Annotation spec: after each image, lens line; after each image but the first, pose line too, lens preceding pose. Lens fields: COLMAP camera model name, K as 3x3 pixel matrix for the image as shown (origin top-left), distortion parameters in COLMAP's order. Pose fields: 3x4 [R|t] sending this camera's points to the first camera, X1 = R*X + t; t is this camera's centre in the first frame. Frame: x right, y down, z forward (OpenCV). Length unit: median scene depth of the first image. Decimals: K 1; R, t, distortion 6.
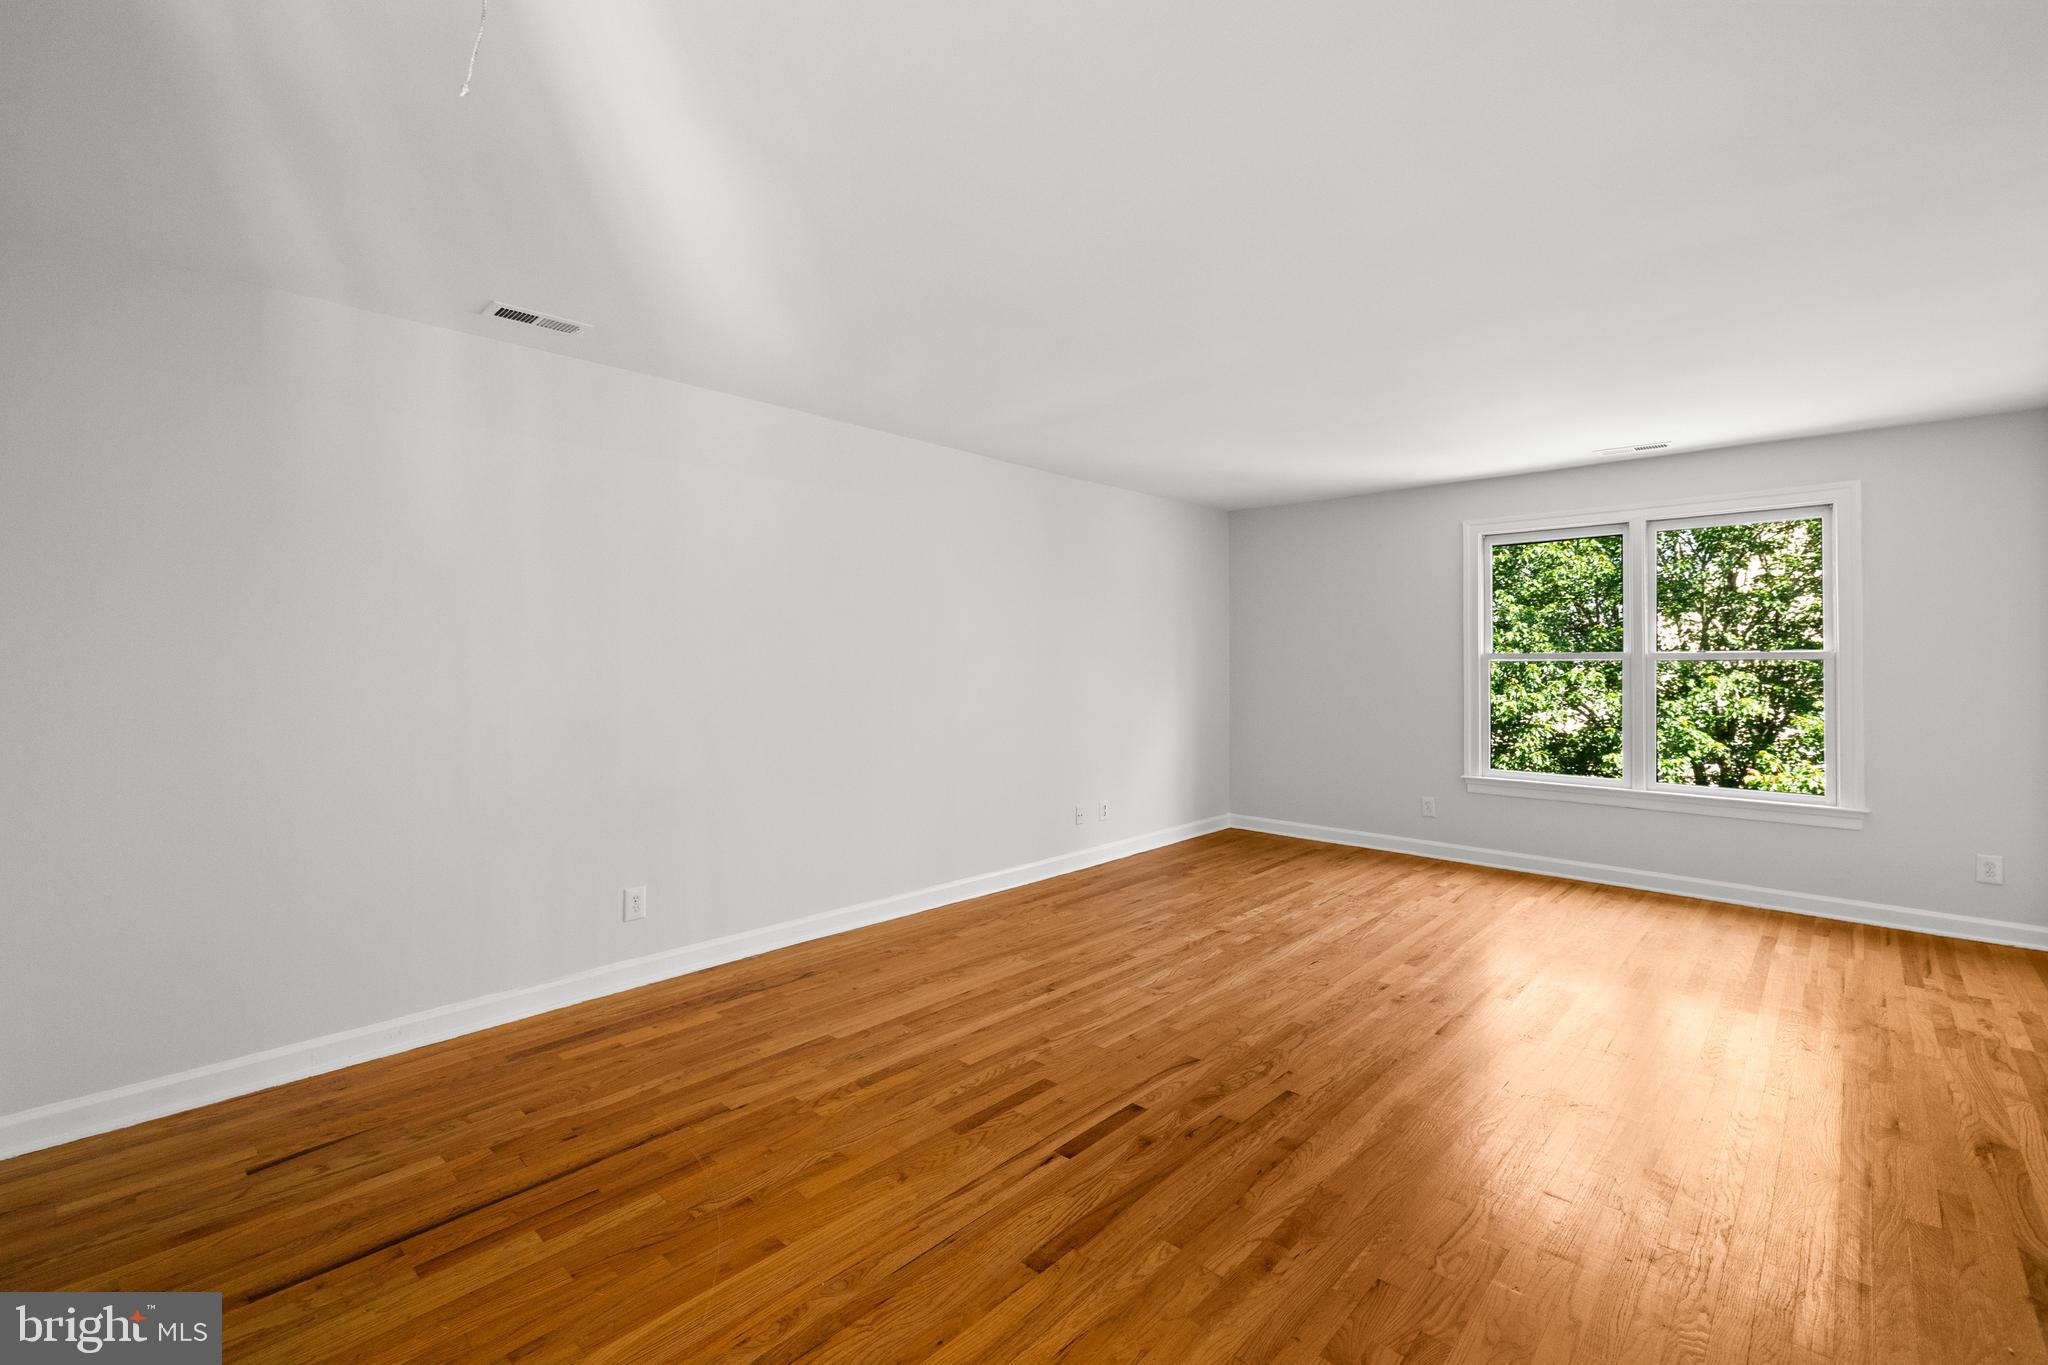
lens RADIAL K [[868.3, 0, 1020.5], [0, 868.3, 674.3], [0, 0, 1]] dist [0.021190, -0.001442]
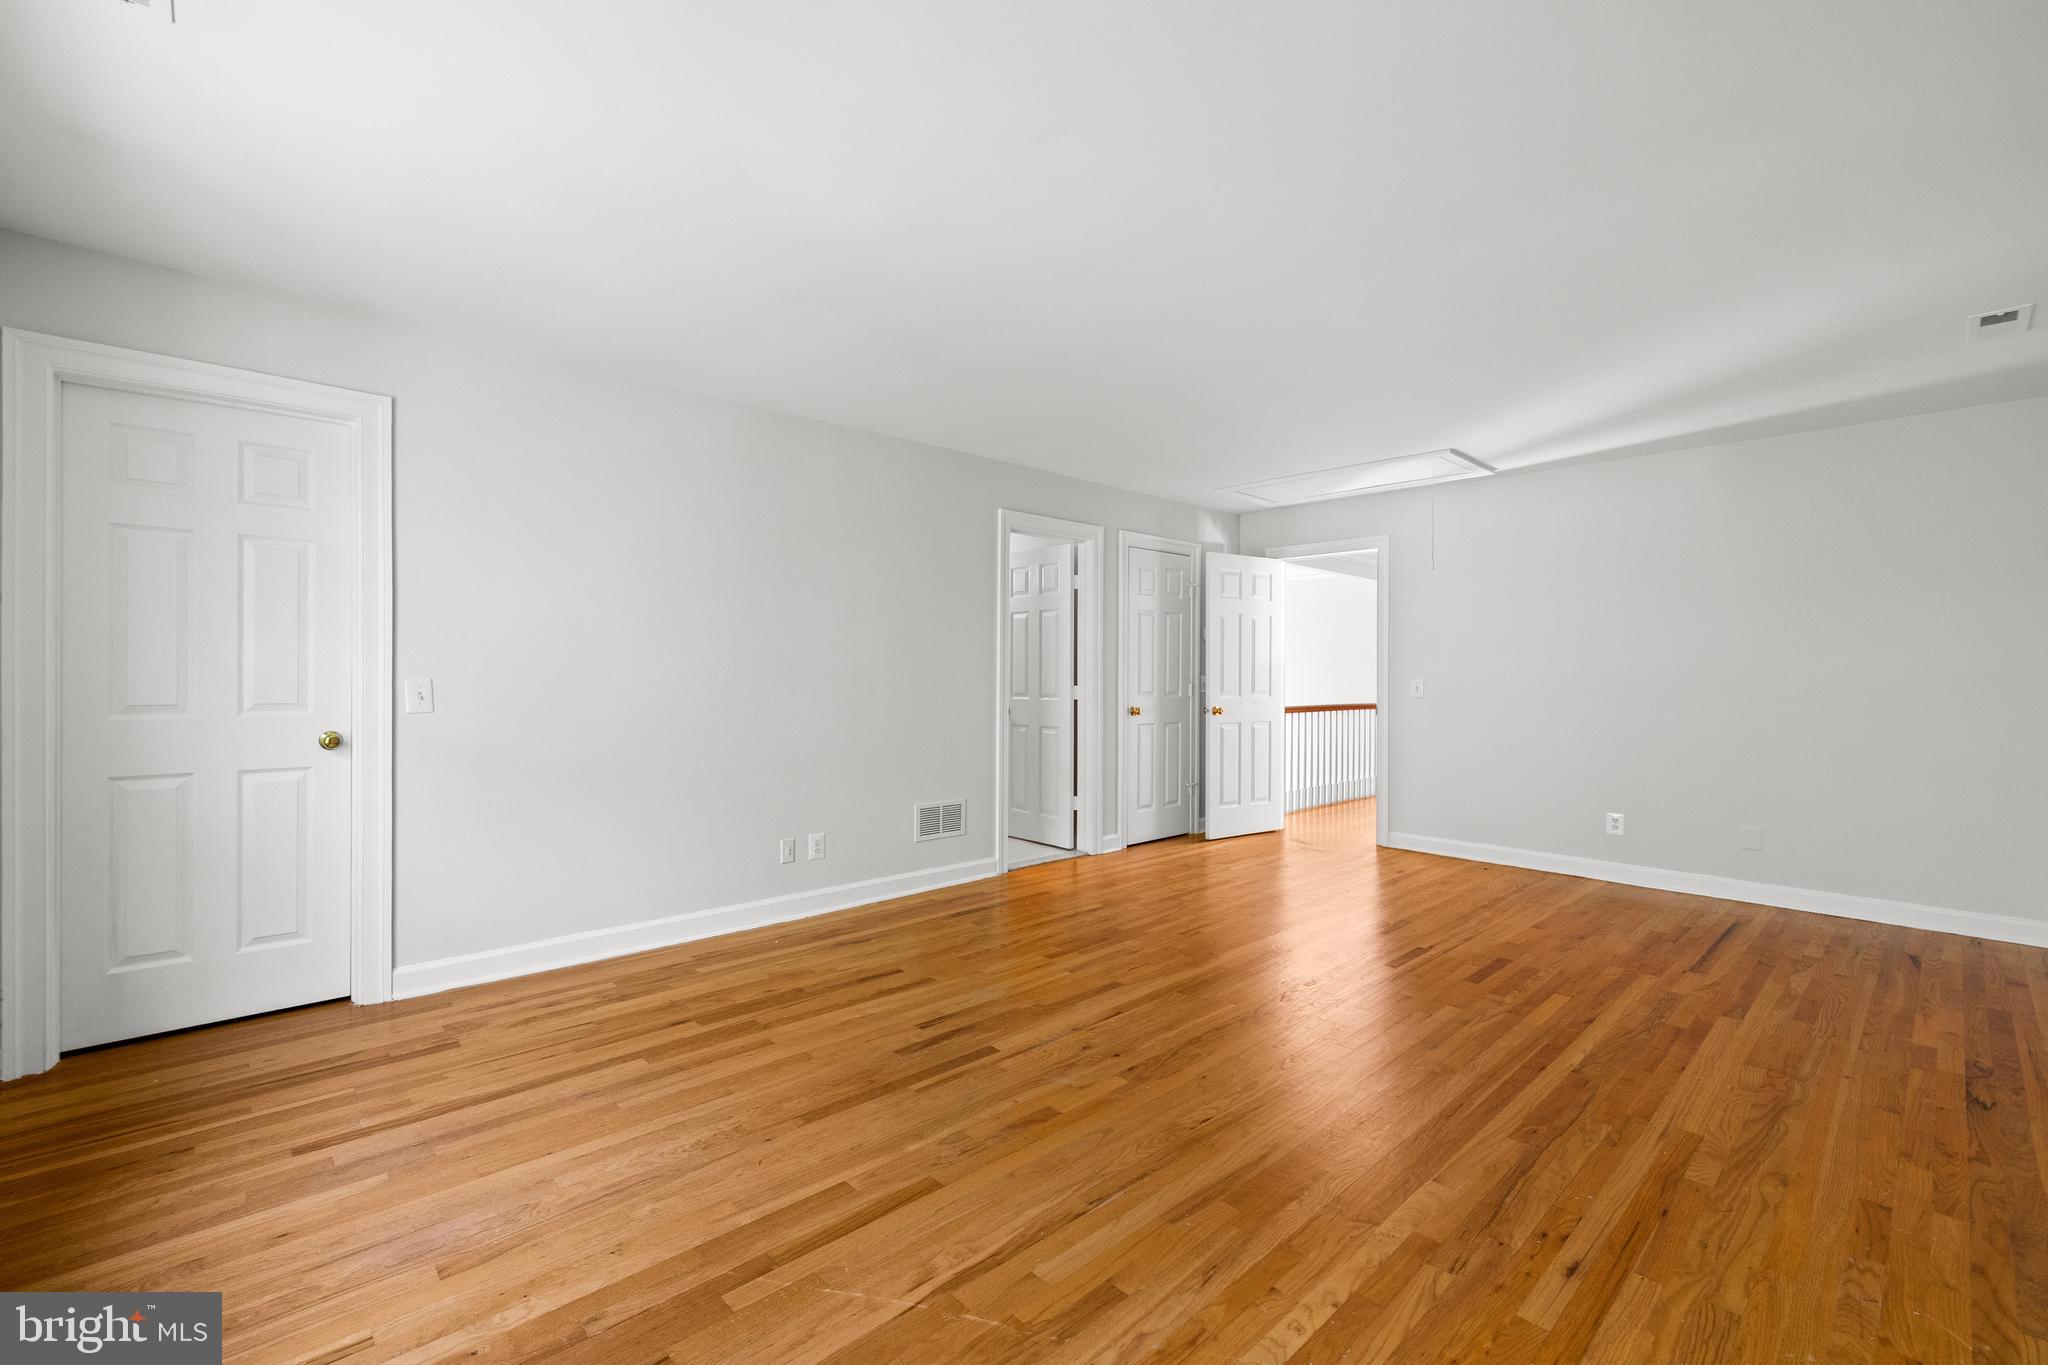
lens RADIAL K [[868.3, 0, 1009.4], [0, 868.3, 679.9], [0, 0, 1]] dist [0.021190, -0.001442]
pose [[-0.997572, -0.012309, 0.068541, 0.538997], [-0.010742, 0.999673, 0.023187, 0.005669], [-0.068804, 0.022394, -0.997379, 2.001476]]
